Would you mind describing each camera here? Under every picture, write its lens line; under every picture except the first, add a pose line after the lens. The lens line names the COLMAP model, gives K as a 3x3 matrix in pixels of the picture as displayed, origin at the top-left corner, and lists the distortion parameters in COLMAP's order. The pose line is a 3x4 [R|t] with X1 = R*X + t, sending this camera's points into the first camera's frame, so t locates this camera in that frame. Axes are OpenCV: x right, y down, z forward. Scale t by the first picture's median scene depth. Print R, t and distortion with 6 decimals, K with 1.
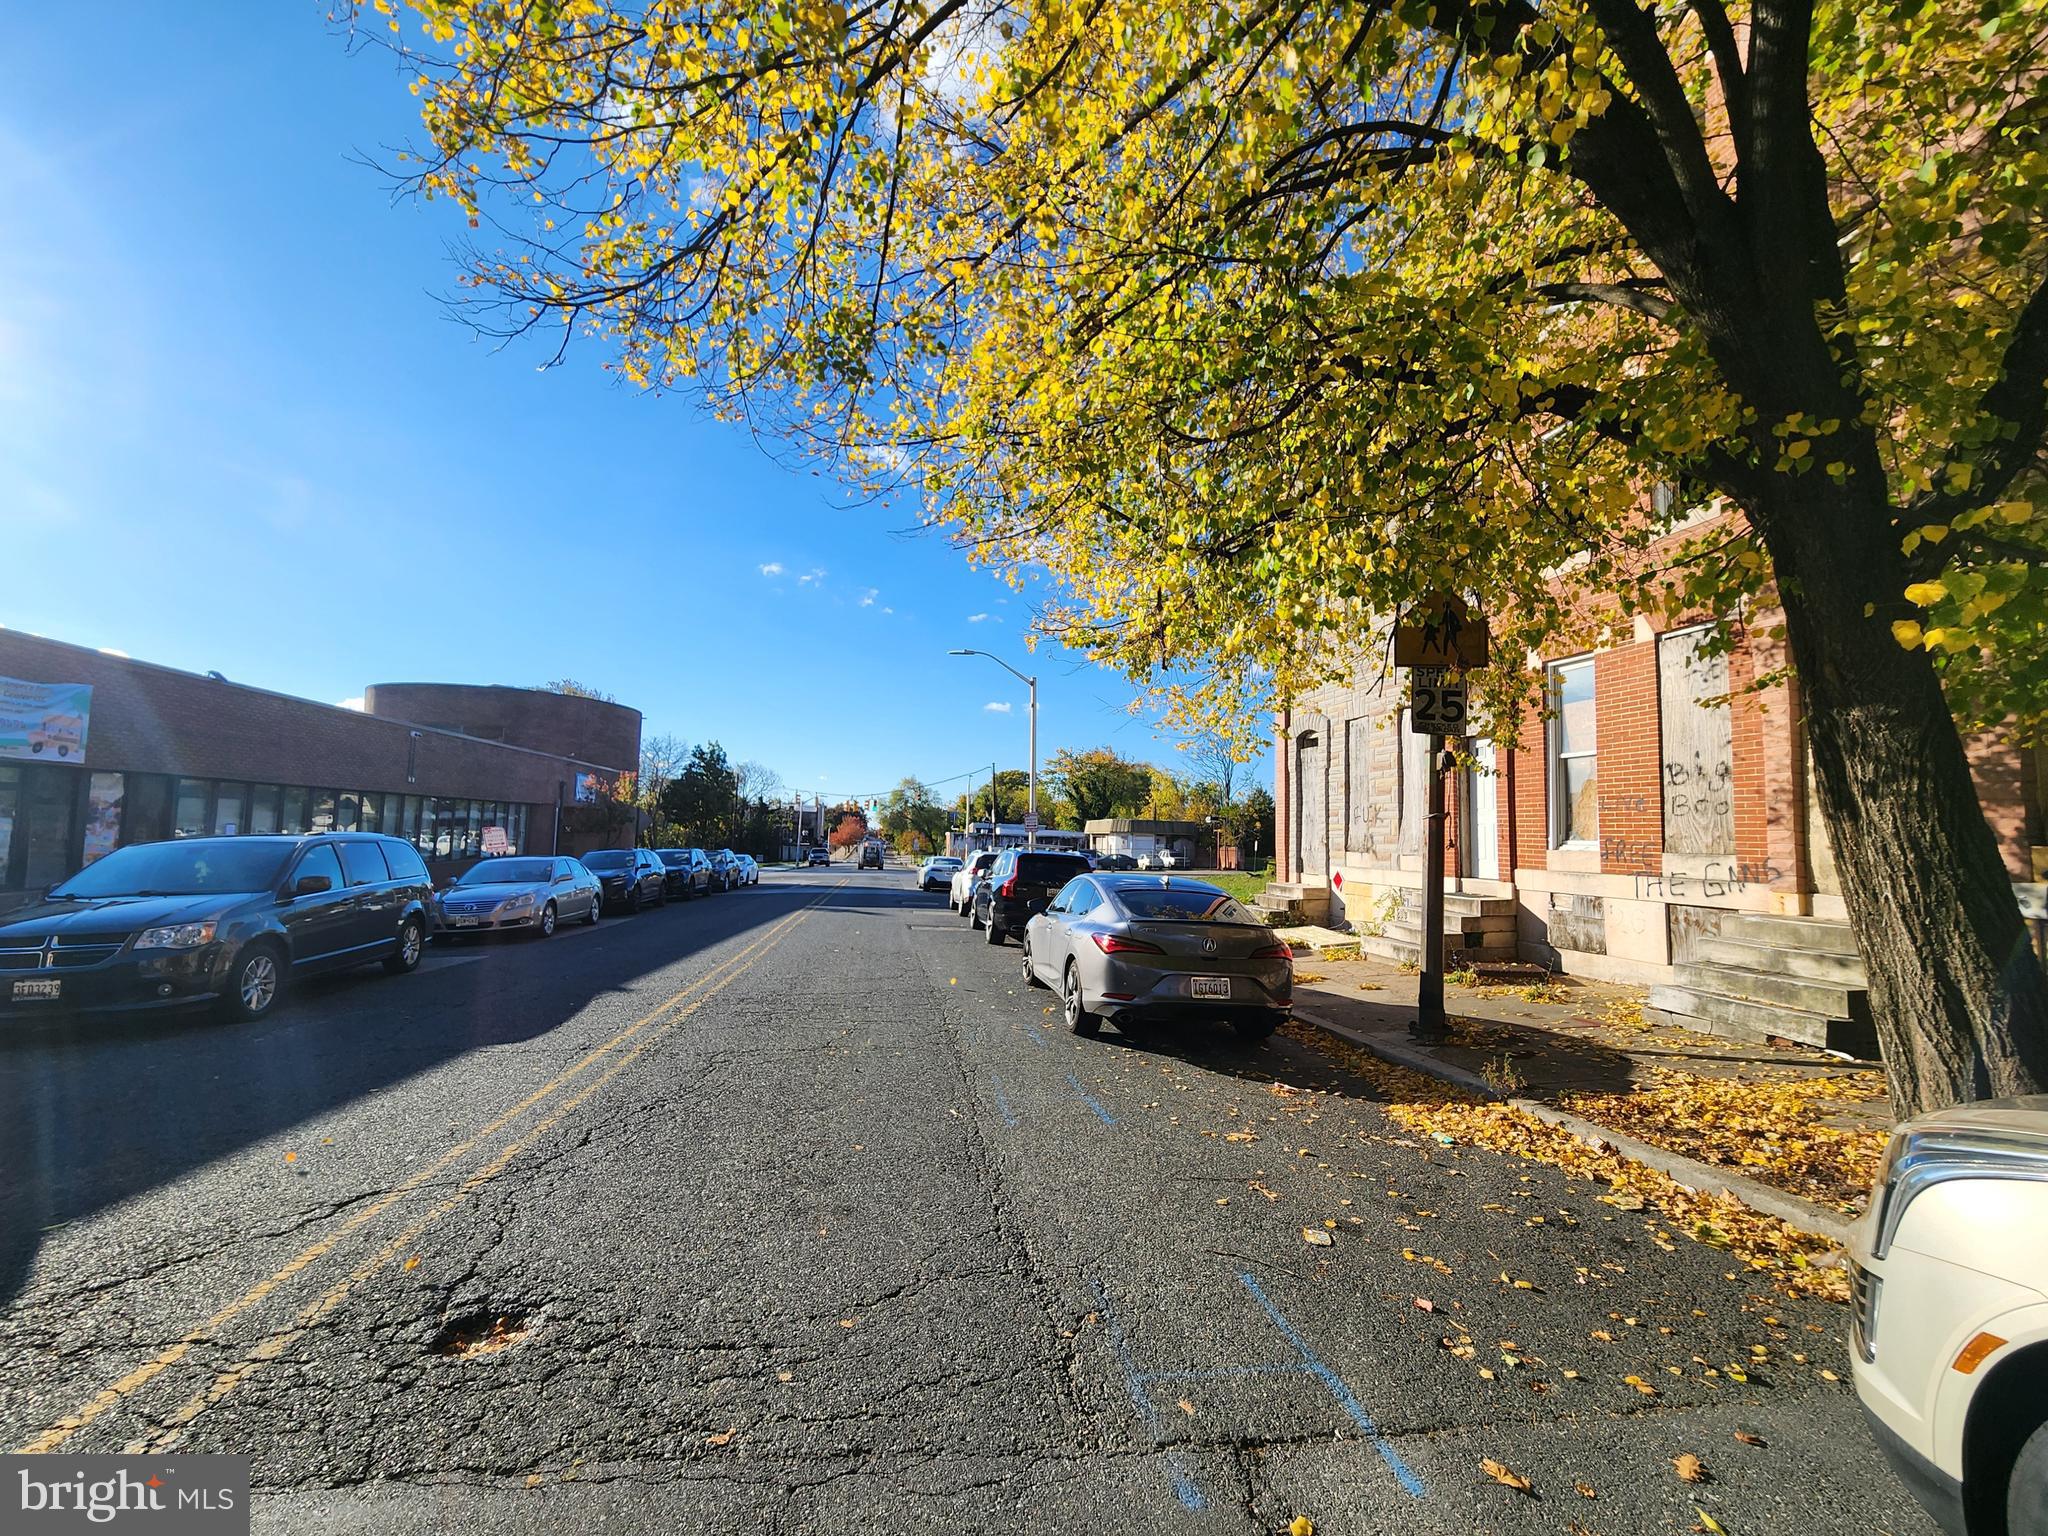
lens RADIAL K [[843.6, 0, 1040.9], [0, 843.6, 773.8], [0, 0, 1]] dist [-0.000575, -0.000360]
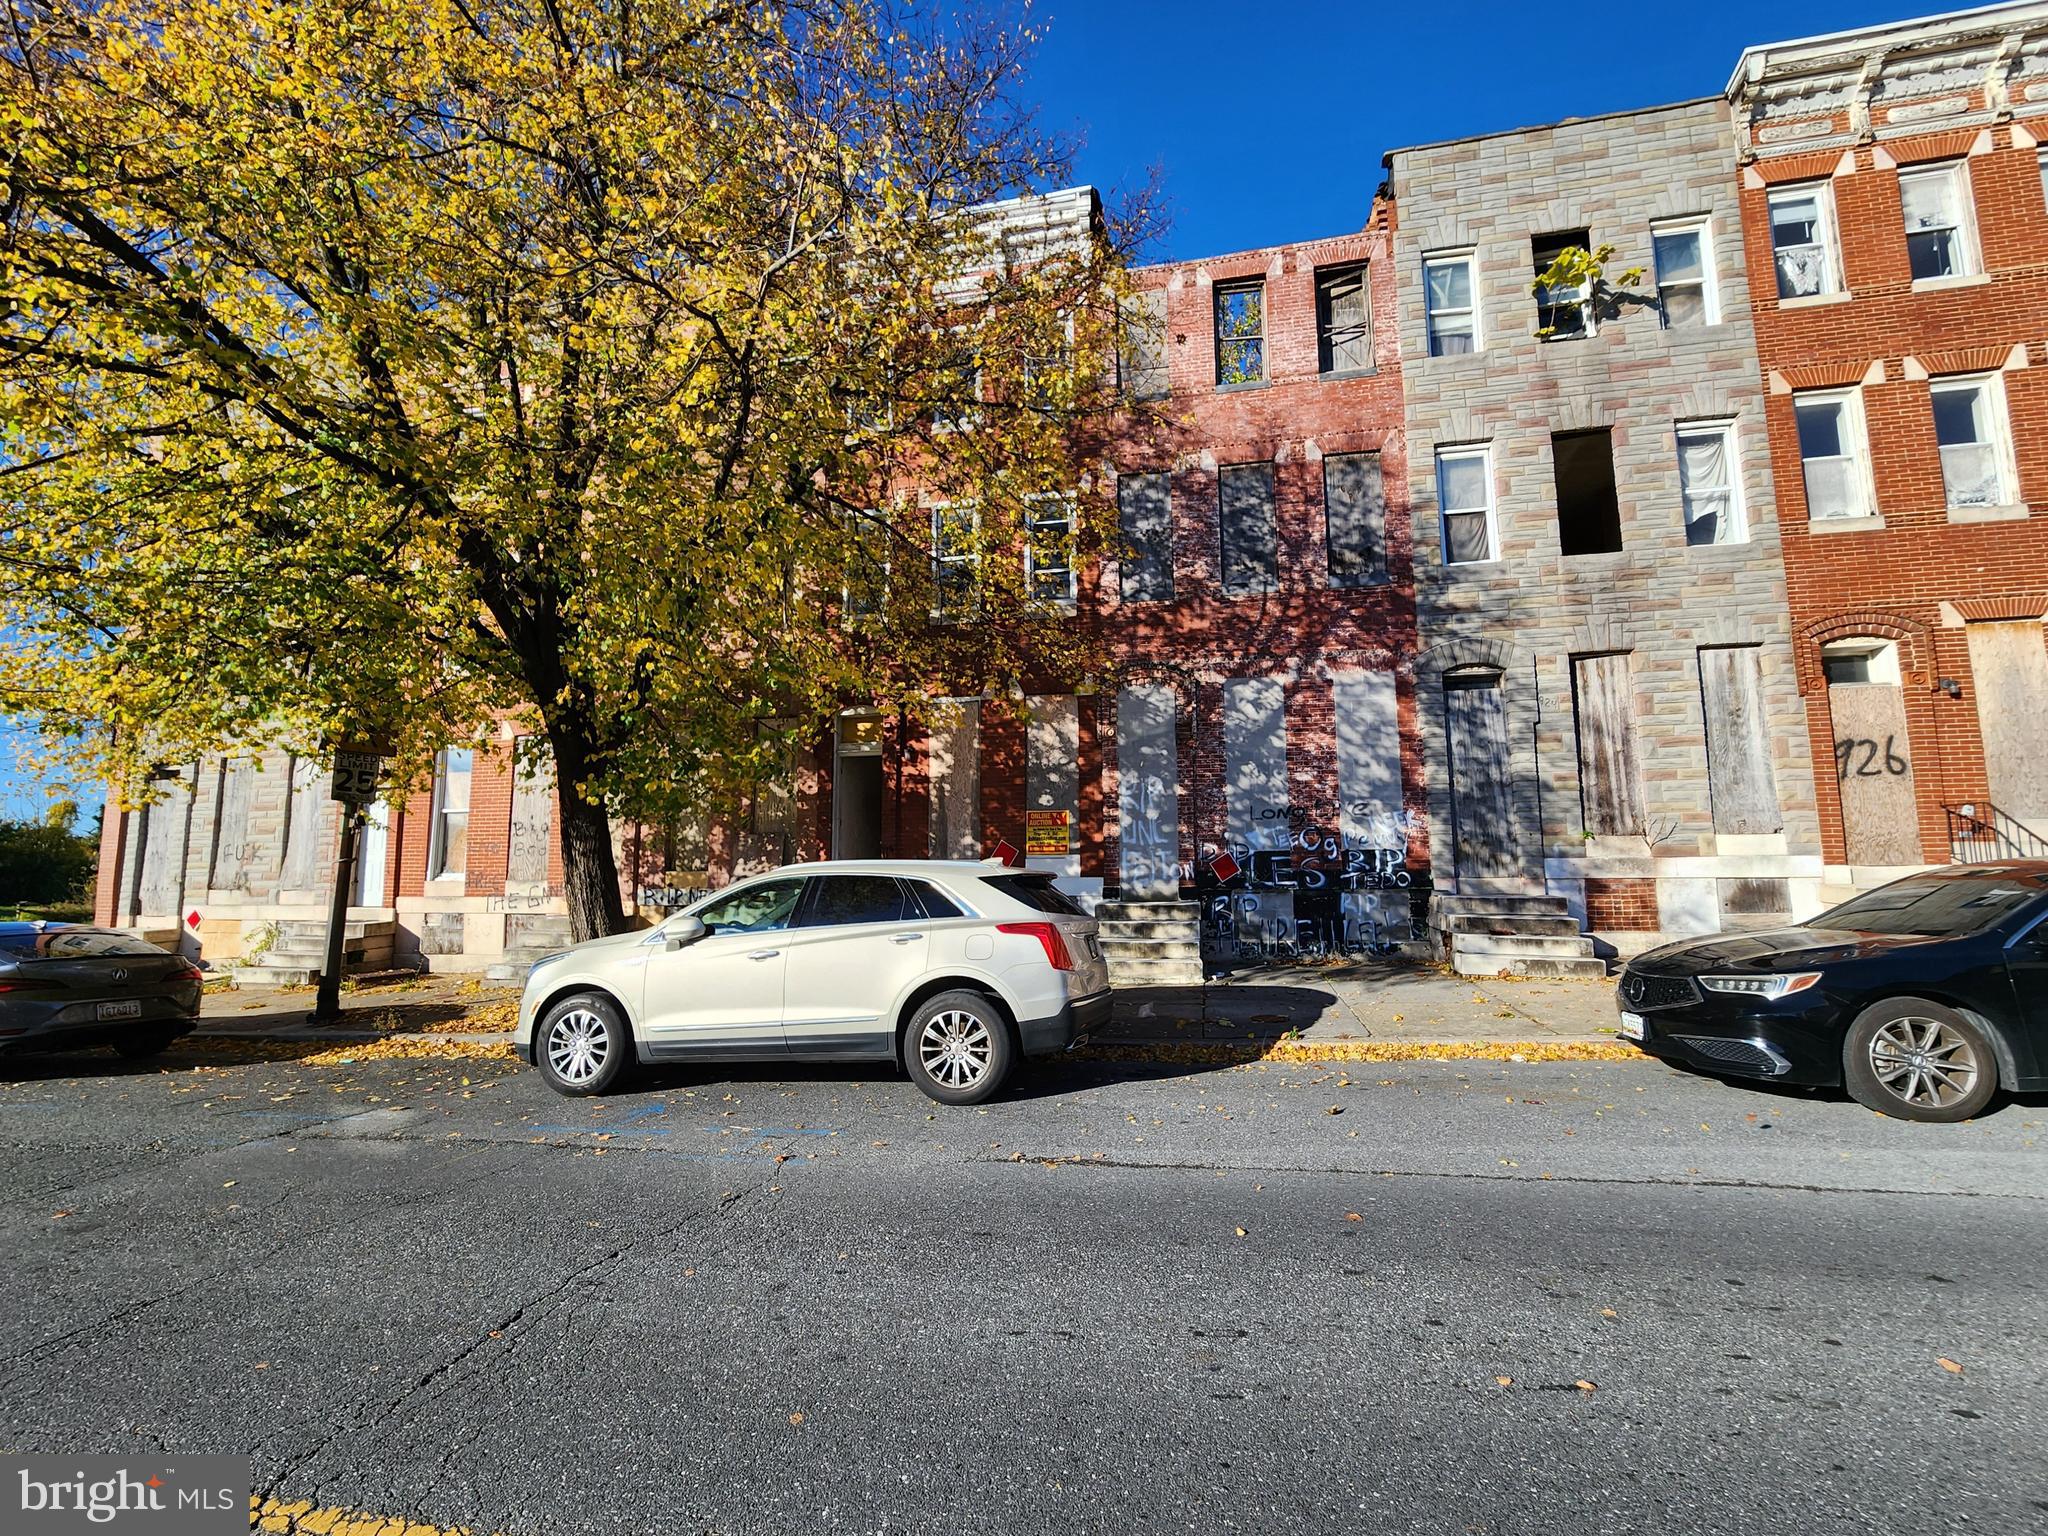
lens RADIAL K [[843.6, 0, 1040.9], [0, 843.6, 773.8], [0, 0, 1]] dist [-0.000575, -0.000360]
pose [[0.390080, 0.071505, 0.918000, -0.259818], [-0.049033, 0.997179, -0.056838, -0.051919], [-0.919474, -0.022841, 0.392486, -0.420427]]
